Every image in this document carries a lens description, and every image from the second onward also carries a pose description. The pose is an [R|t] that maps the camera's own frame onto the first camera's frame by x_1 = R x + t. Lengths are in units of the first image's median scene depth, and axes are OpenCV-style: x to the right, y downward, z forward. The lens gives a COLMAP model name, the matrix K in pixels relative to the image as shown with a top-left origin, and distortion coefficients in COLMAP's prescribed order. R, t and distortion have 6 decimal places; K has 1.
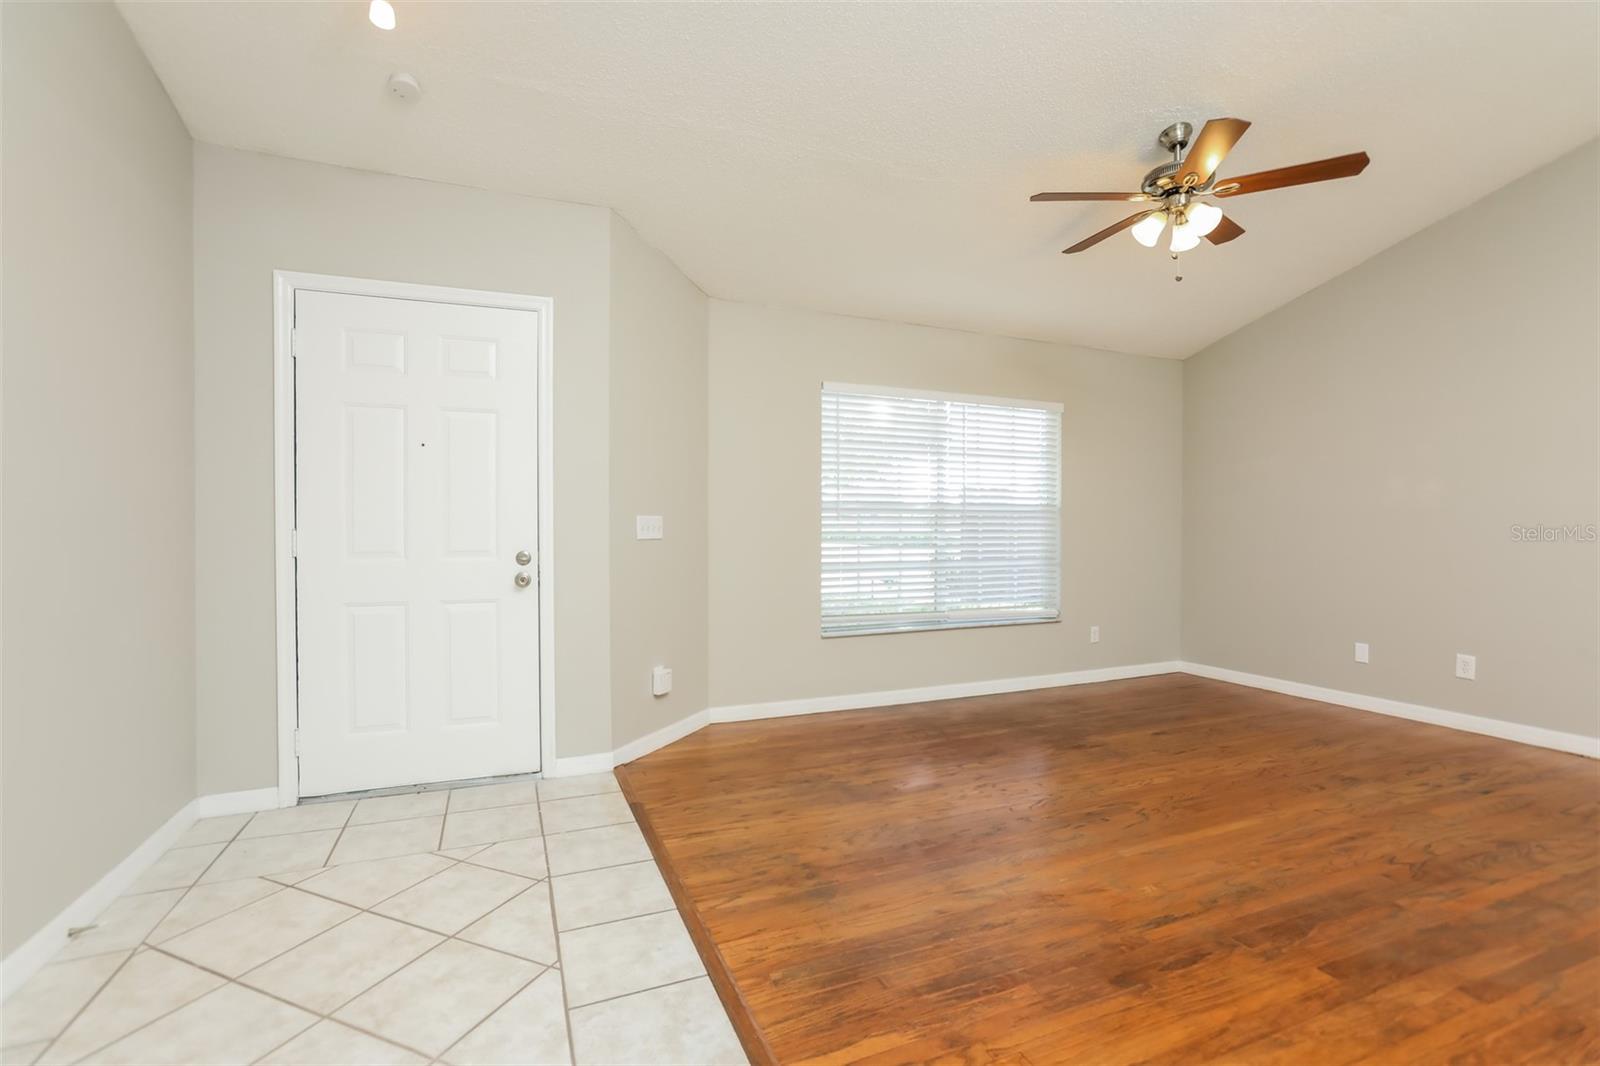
lens RADIAL K [[722.3, 0, 792.8], [0, 722.3, 534.0], [0, 0, 1]] dist [-0.049689, 0.028486]
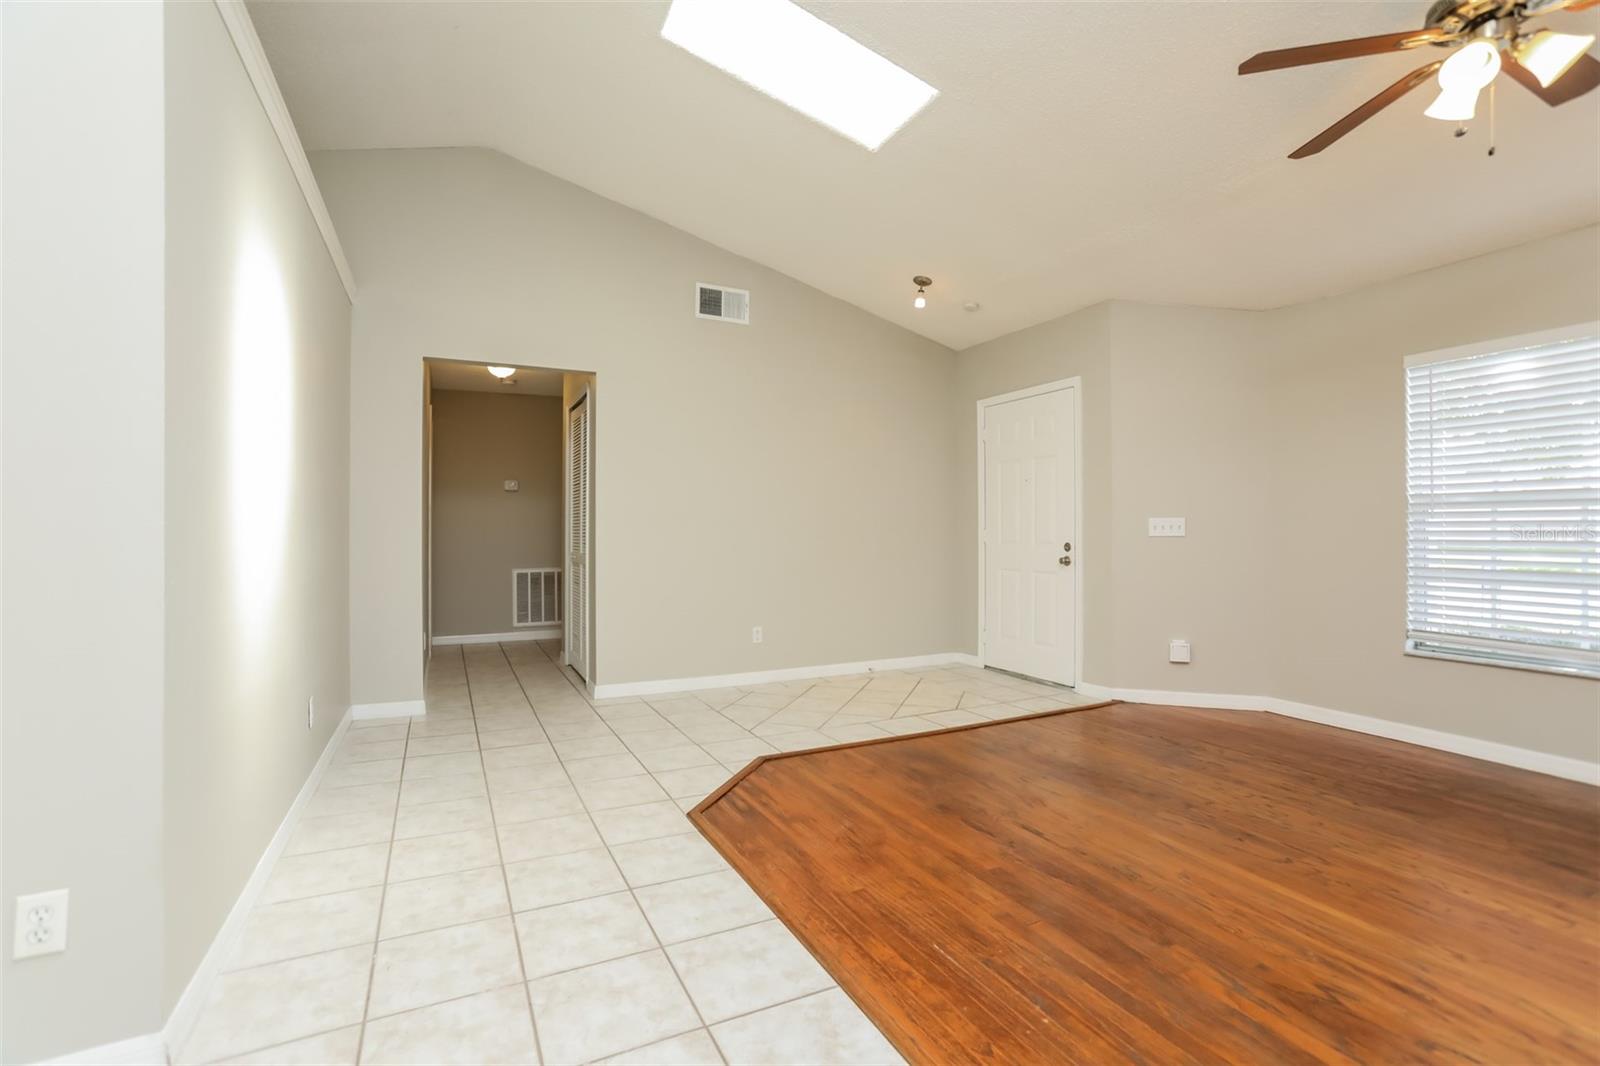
lens RADIAL K [[722.3, 0, 792.8], [0, 722.3, 534.0], [0, 0, 1]] dist [-0.049689, 0.028486]
pose [[0.065045, 0.010547, -0.997827, 1.325473], [-0.002754, 0.999942, 0.010390, -0.010432], [0.997879, 0.002072, 0.065070, 0.346794]]
